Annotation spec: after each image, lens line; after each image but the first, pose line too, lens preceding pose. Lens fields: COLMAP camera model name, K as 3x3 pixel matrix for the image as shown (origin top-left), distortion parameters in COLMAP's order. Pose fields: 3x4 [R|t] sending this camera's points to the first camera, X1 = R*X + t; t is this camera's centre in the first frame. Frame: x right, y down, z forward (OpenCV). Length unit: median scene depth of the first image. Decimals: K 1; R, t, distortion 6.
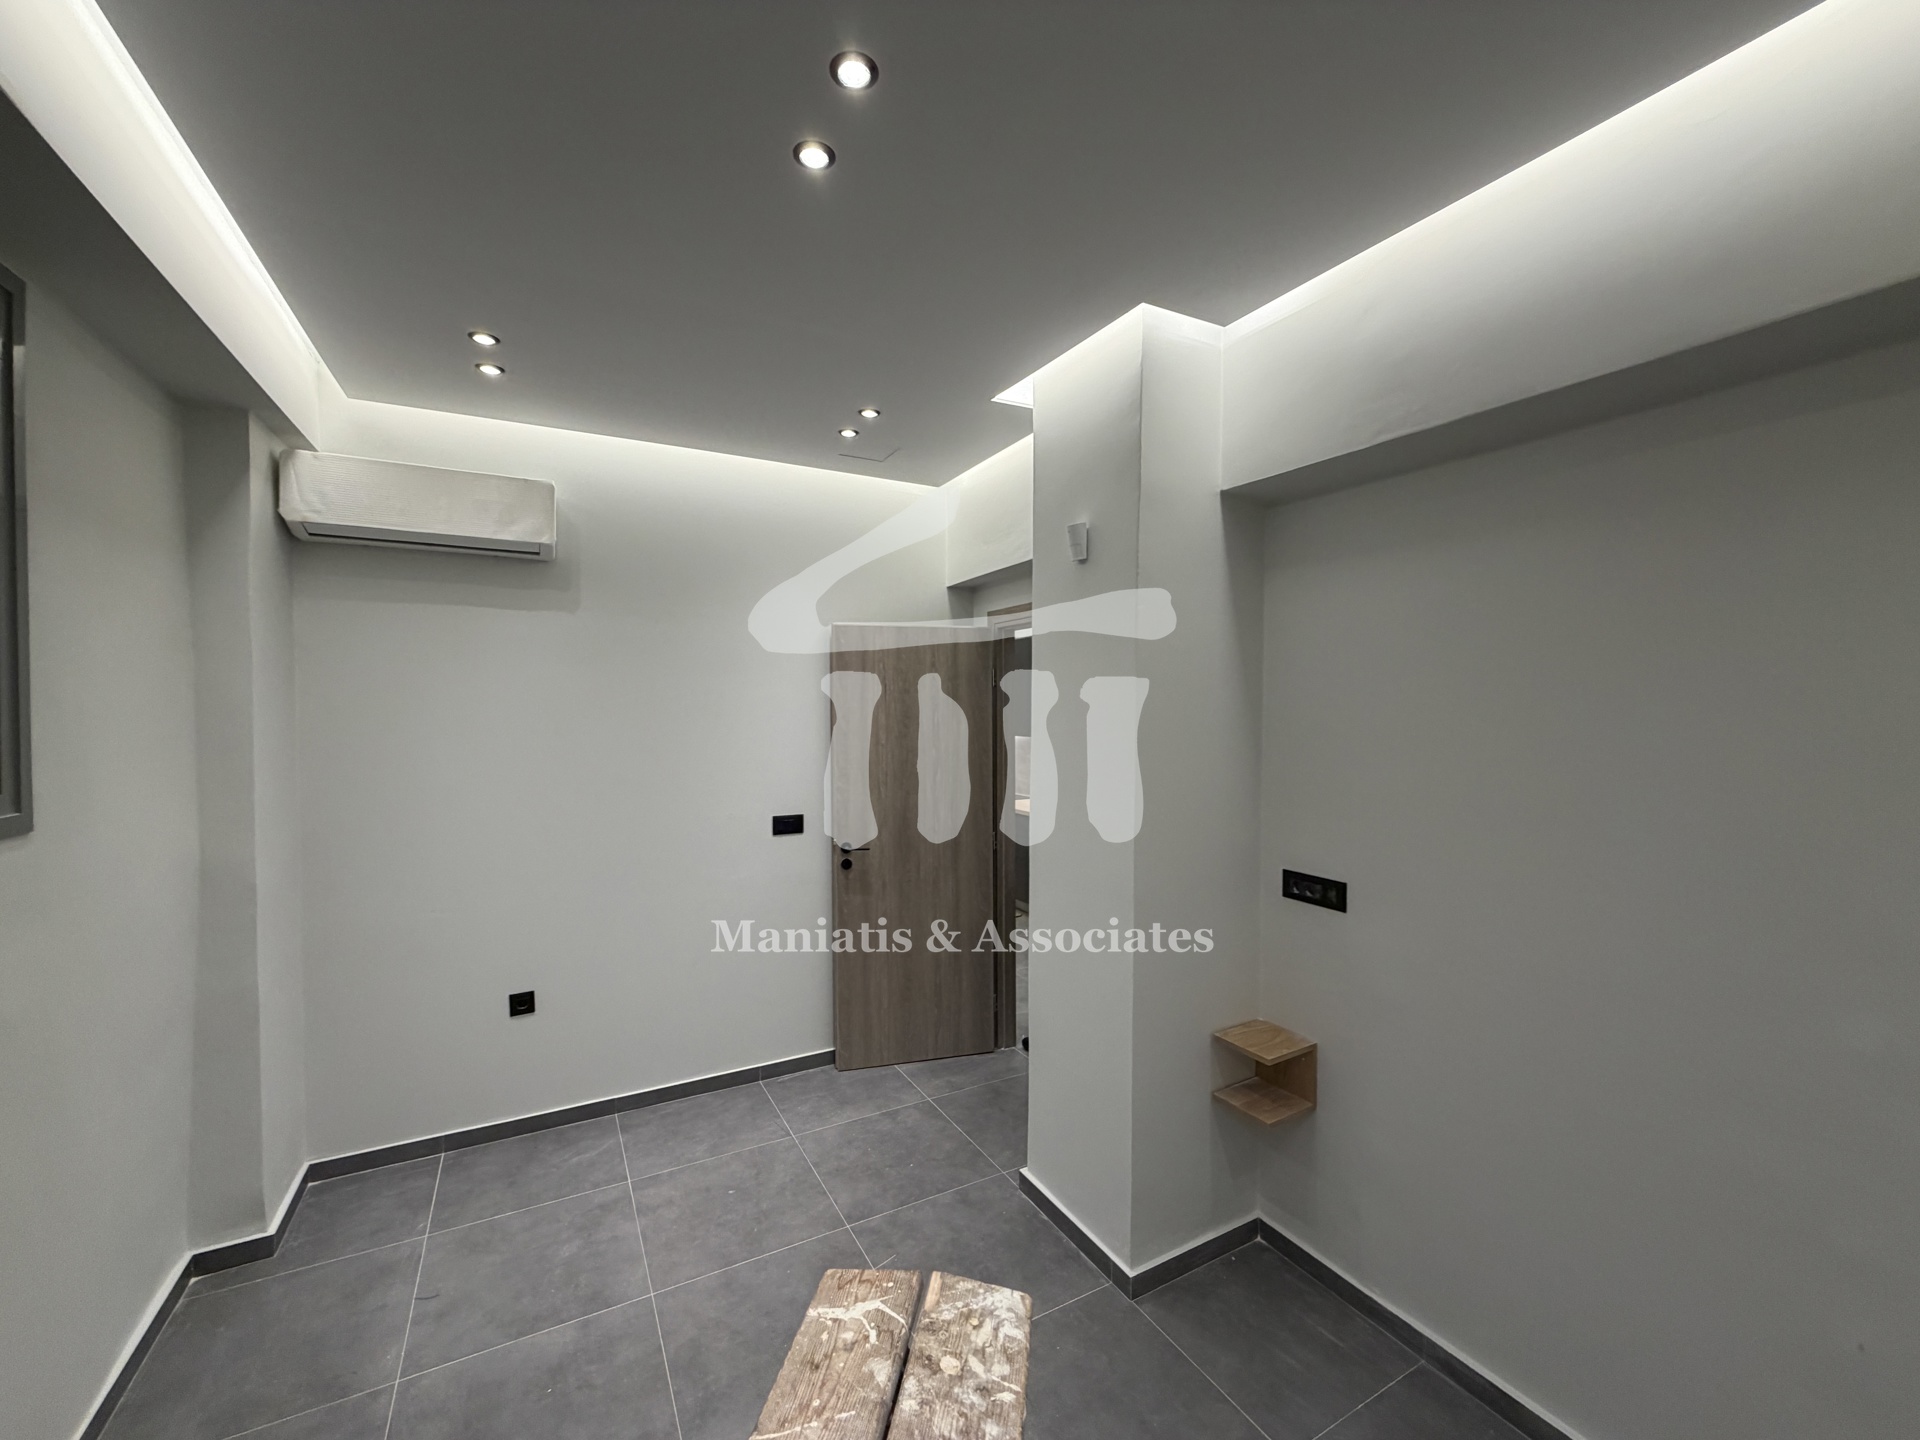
lens RADIAL K [[764.5, 0, 952.2], [0, 764.5, 719.3], [0, 0, 1]] dist [0.000512, -0.000441]
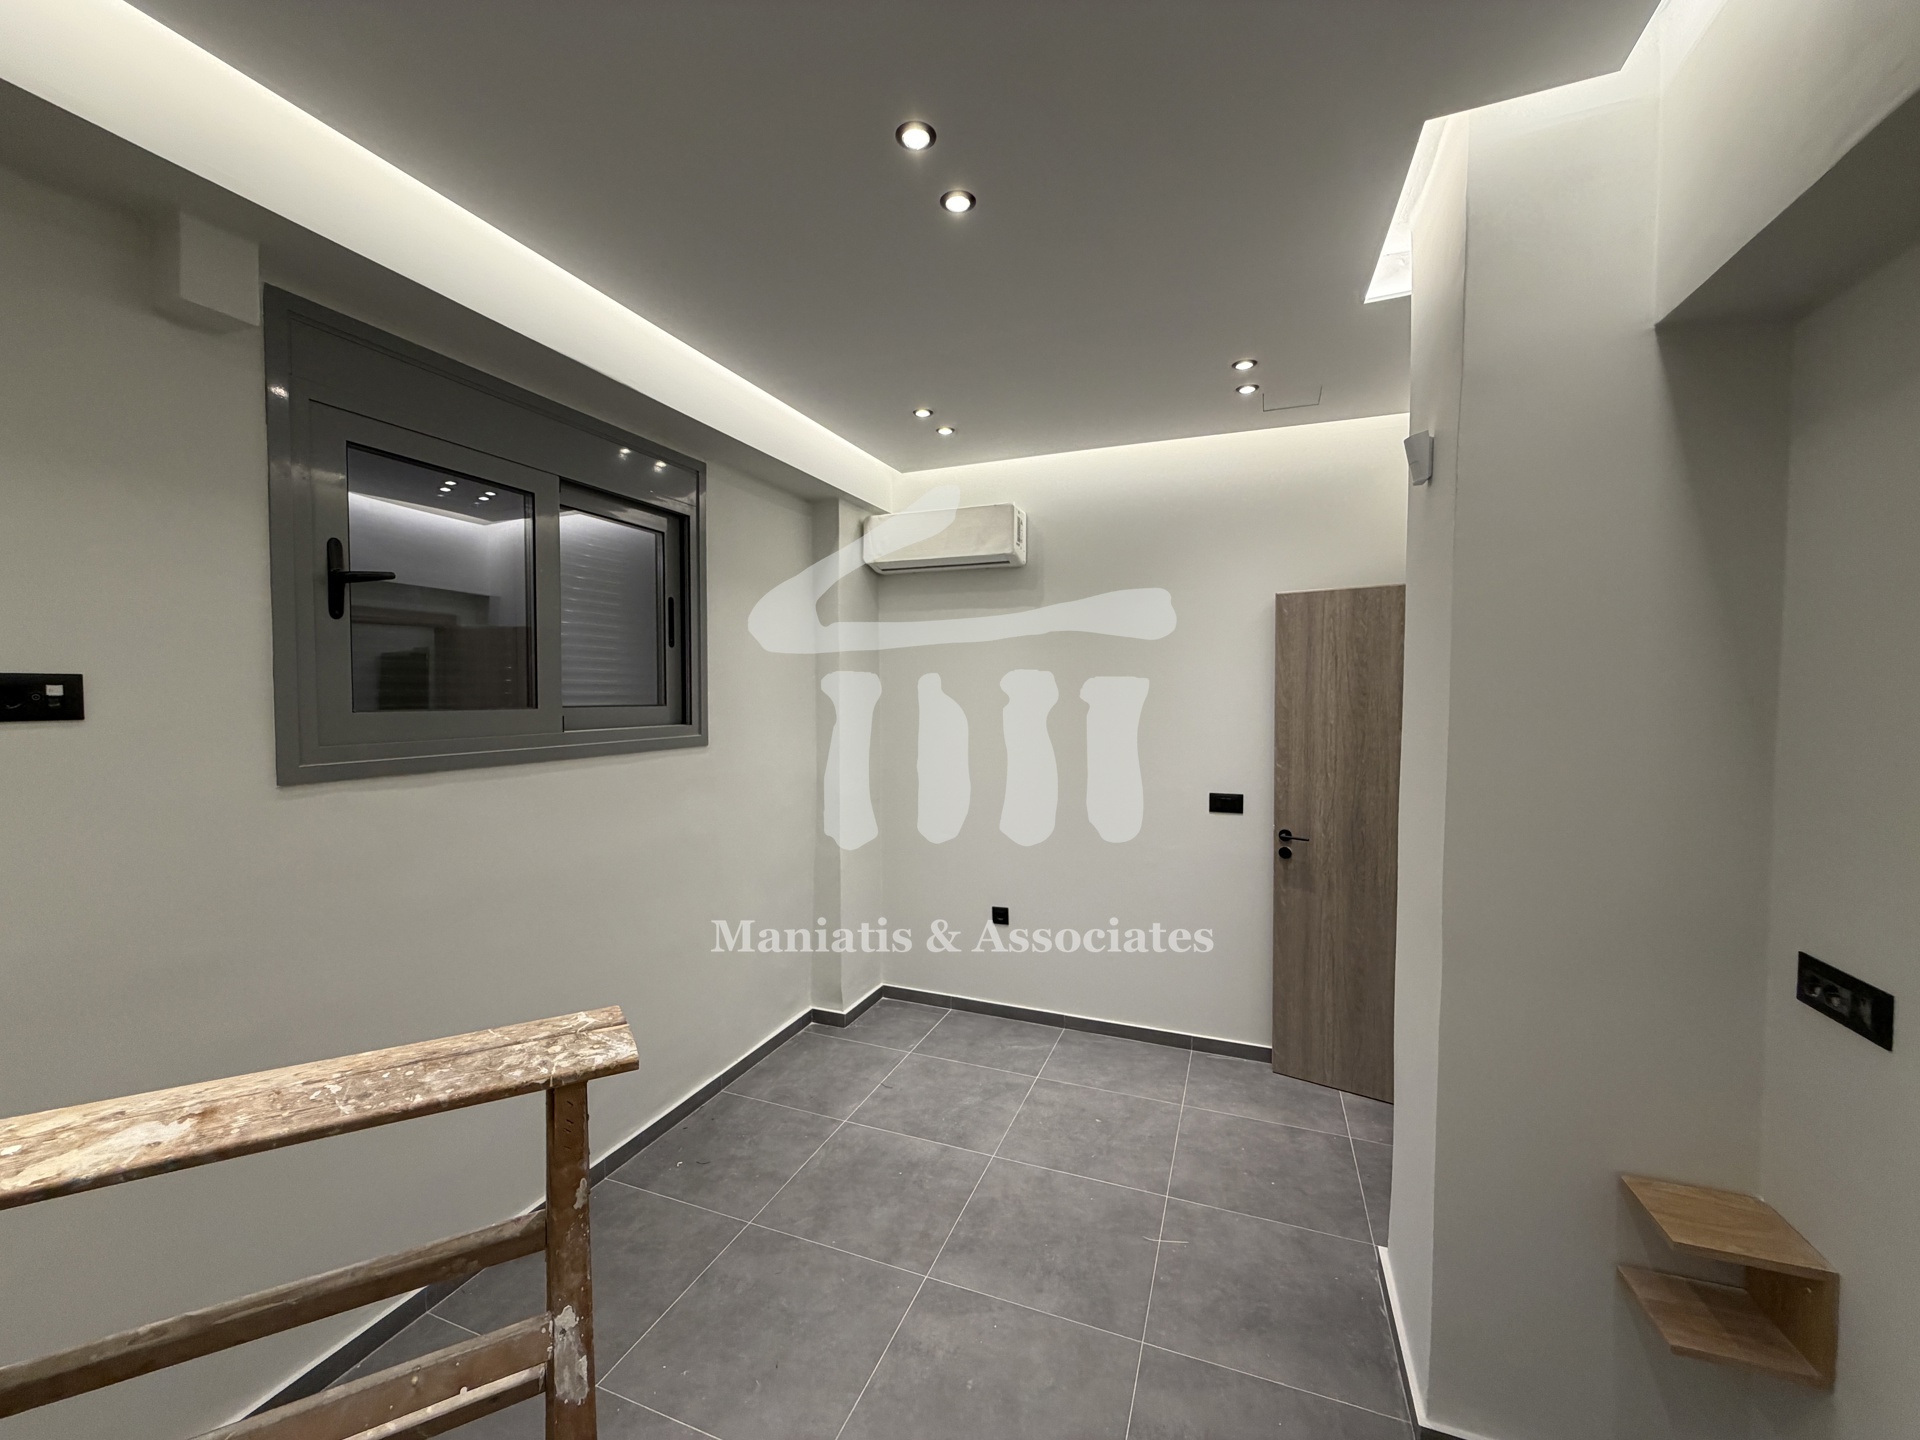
lens RADIAL K [[764.5, 0, 955.2], [0, 764.5, 719.8], [0, 0, 1]] dist [0.000512, -0.000441]
pose [[0.642070, 0.026646, -0.766182, 0.437462], [-0.013790, 0.999636, 0.023209, 0.017816], [0.766522, -0.004336, 0.642204, 0.144320]]
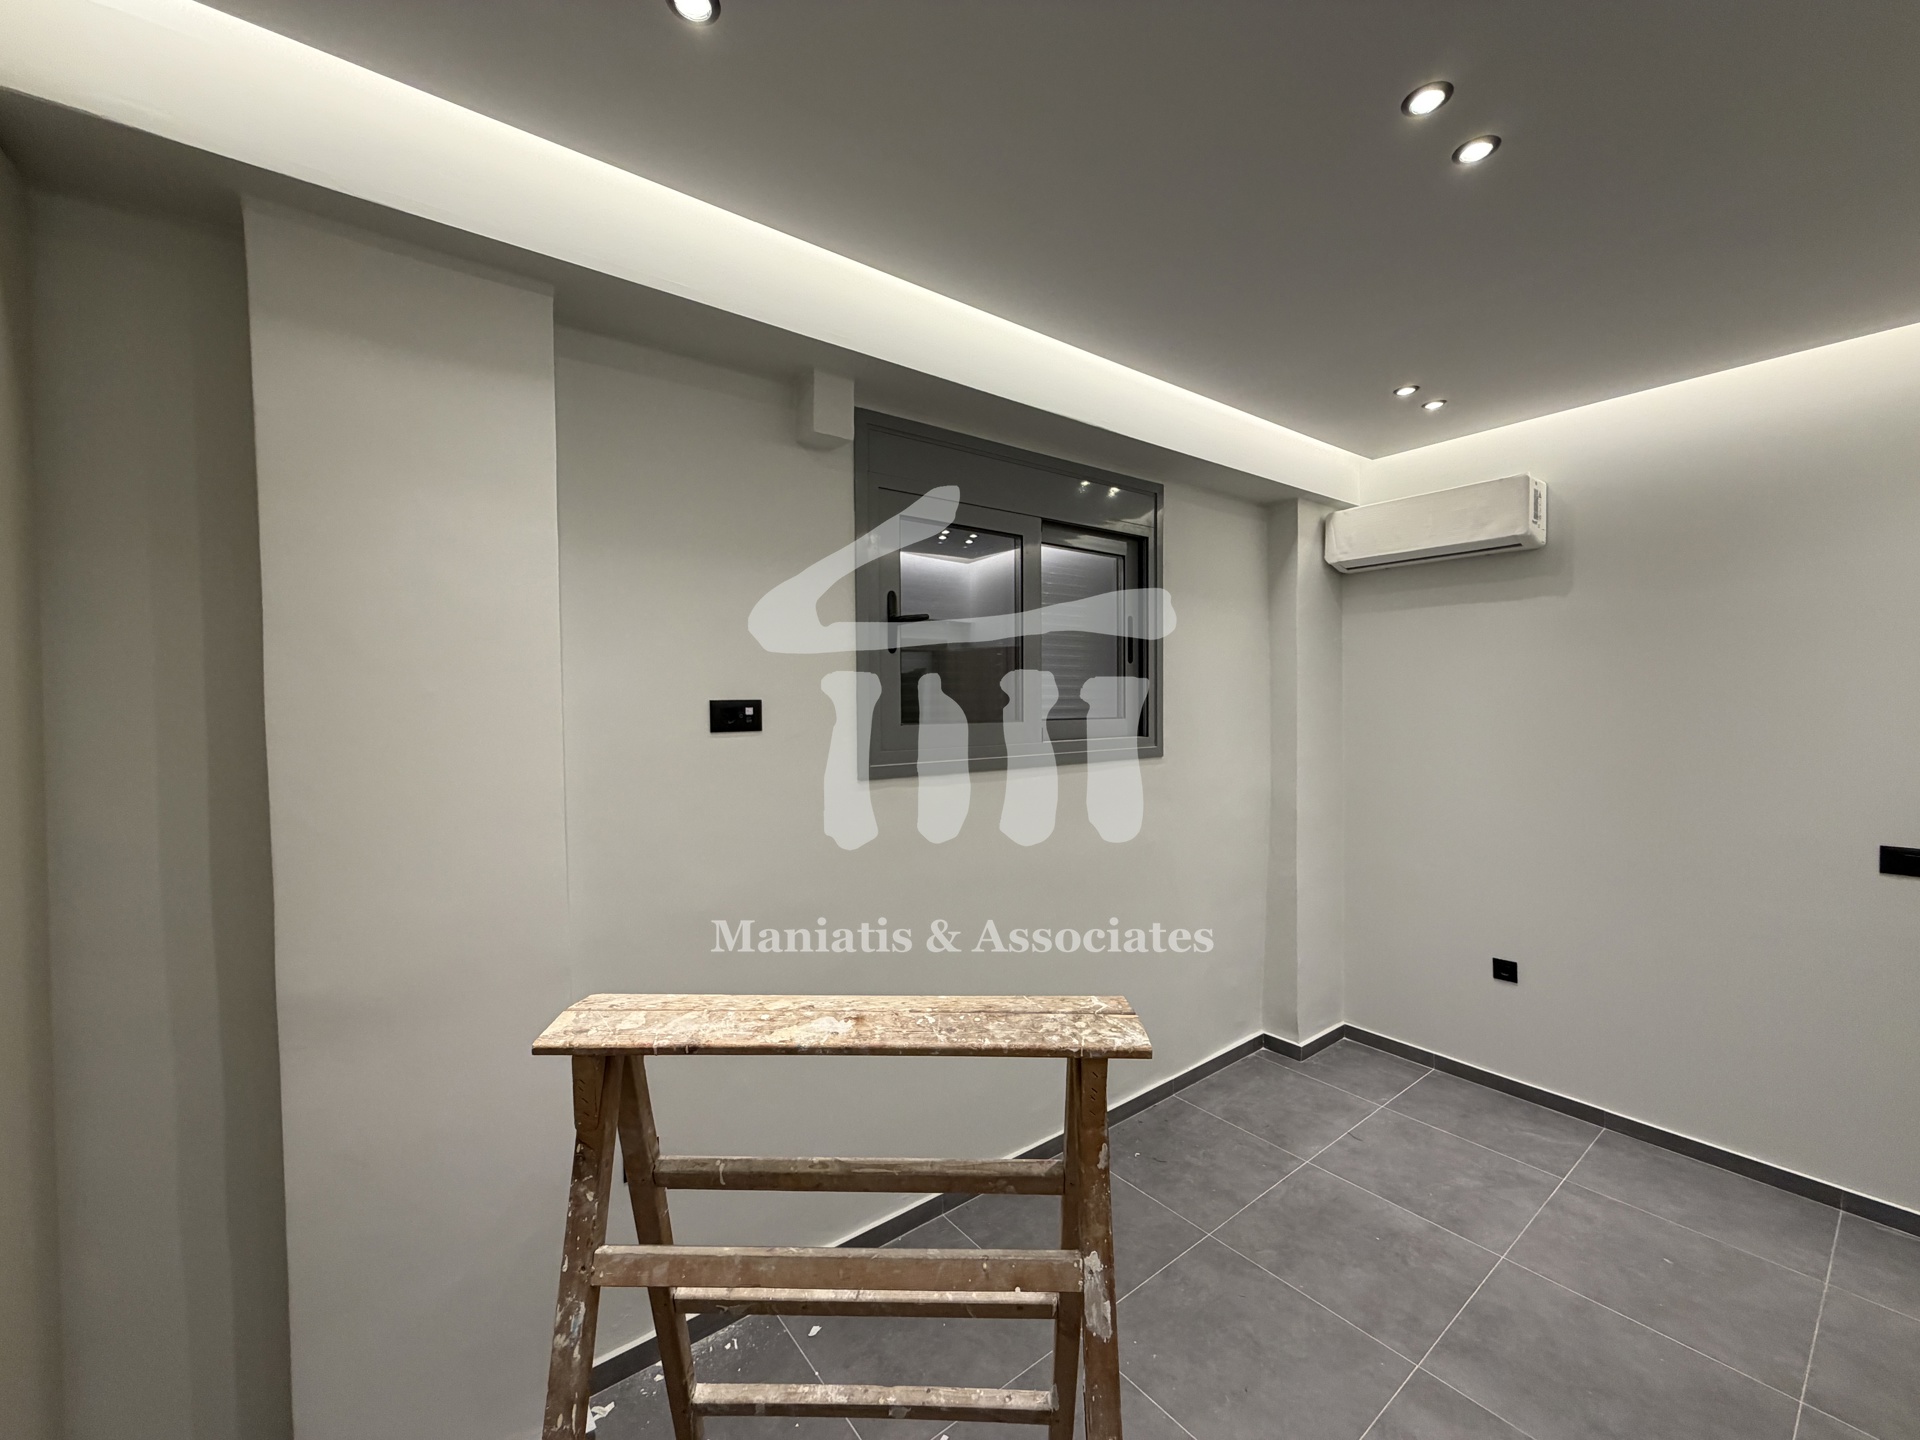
lens RADIAL K [[764.5, 0, 954.4], [0, 764.5, 719.4], [0, 0, 1]] dist [0.000512, -0.000441]
pose [[0.151608, 0.021504, -0.988207, 0.443597], [-0.009015, 0.999752, 0.020372, 0.008557], [0.988400, 0.005820, 0.151764, 0.092676]]
